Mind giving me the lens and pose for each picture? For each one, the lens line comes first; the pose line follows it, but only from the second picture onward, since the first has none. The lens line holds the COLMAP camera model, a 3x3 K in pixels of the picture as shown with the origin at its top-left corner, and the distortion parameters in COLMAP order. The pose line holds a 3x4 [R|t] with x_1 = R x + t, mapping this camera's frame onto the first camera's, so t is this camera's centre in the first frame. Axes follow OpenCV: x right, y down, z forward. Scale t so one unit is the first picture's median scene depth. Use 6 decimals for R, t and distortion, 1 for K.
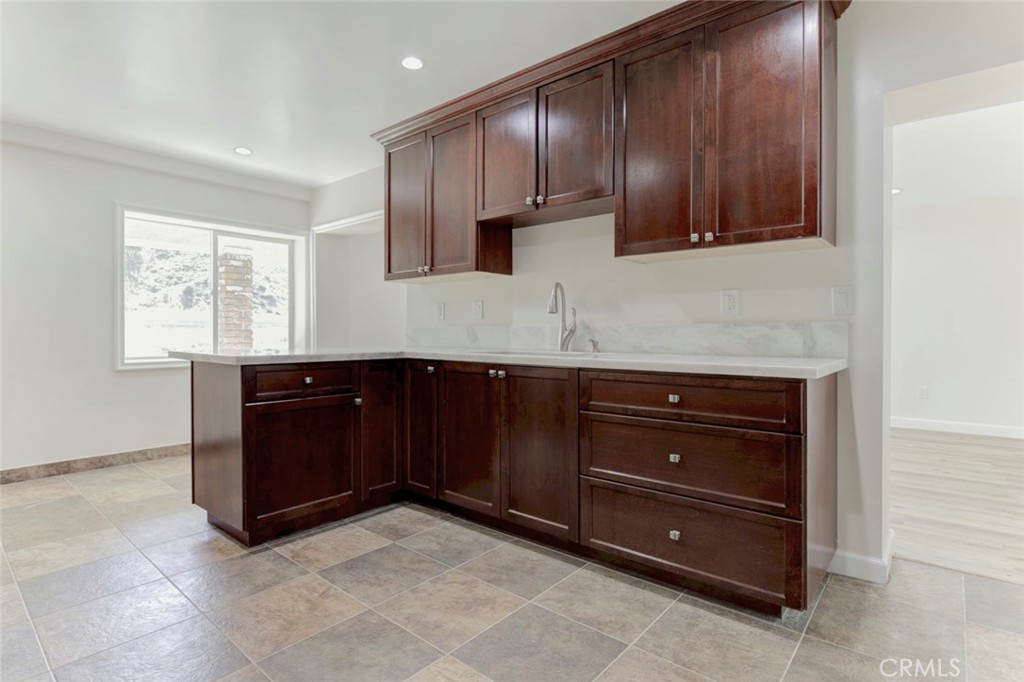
lens RADIAL K [[501.1, 0, 514.1], [0, 501.1, 335.5], [0, 0, 1]] dist [-0.002875, -0.000624]
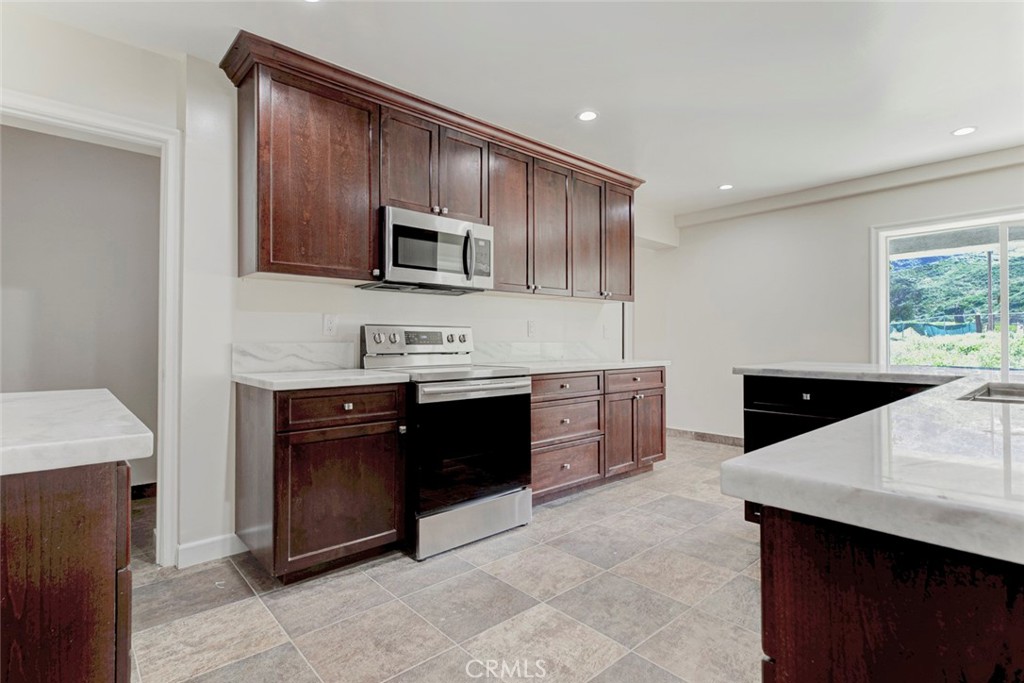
lens RADIAL K [[501.1, 0, 514.1], [0, 501.1, 336.0], [0, 0, 1]] dist [-0.002875, -0.000624]
pose [[-0.124126, -0.011327, -0.992202, 0.732730], [-0.006731, 0.999921, -0.010573, -0.016564], [0.992244, 0.005366, -0.124193, 0.666885]]
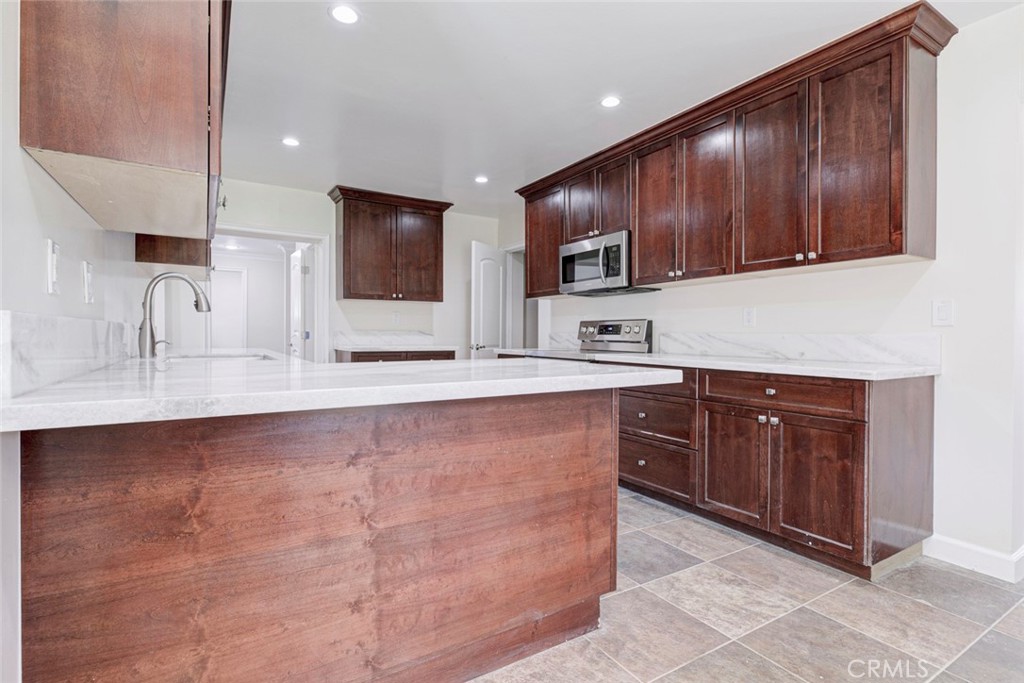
lens RADIAL K [[501.1, 0, 514.1], [0, 501.1, 336.0], [0, 0, 1]] dist [-0.002875, -0.000624]
pose [[-0.951024, -0.006349, 0.309052, -0.898544], [-0.002912, 0.999929, 0.011580, -0.020730], [-0.309104, 0.010113, -0.950974, 2.131005]]
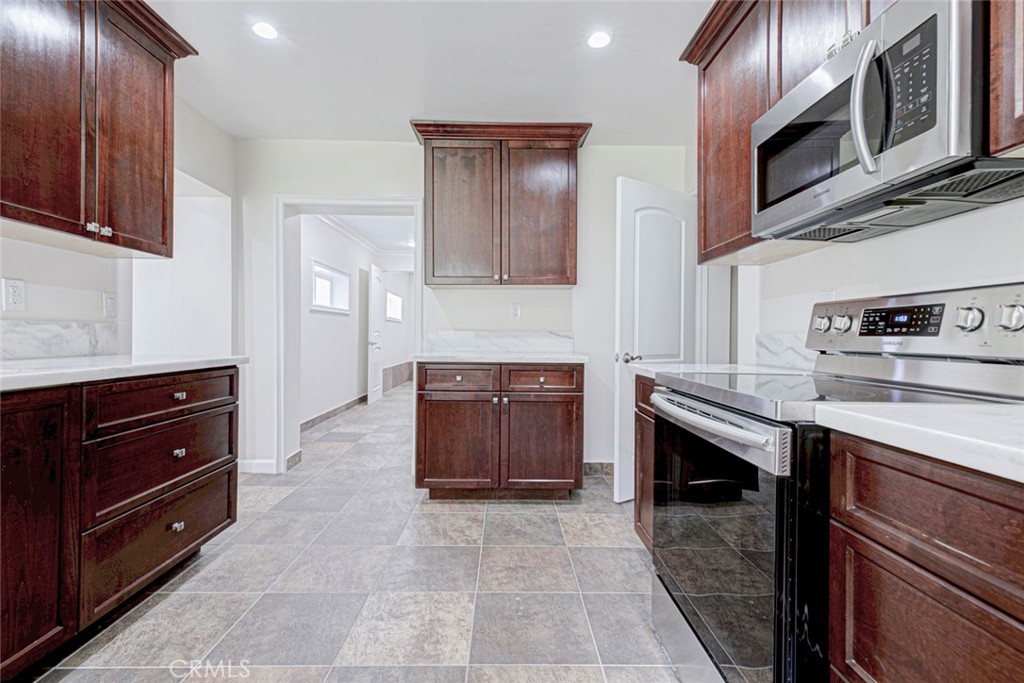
lens RADIAL K [[484.6, 0, 512.0], [0, 484.6, 341.5], [0, 0, 1]] dist [0.001019, -0.000031]
pose [[-0.654518, -0.014153, 0.755914, -0.804331], [-0.003661, 0.999872, 0.015551, -0.005868], [-0.756037, 0.007411, -0.654486, 1.020224]]
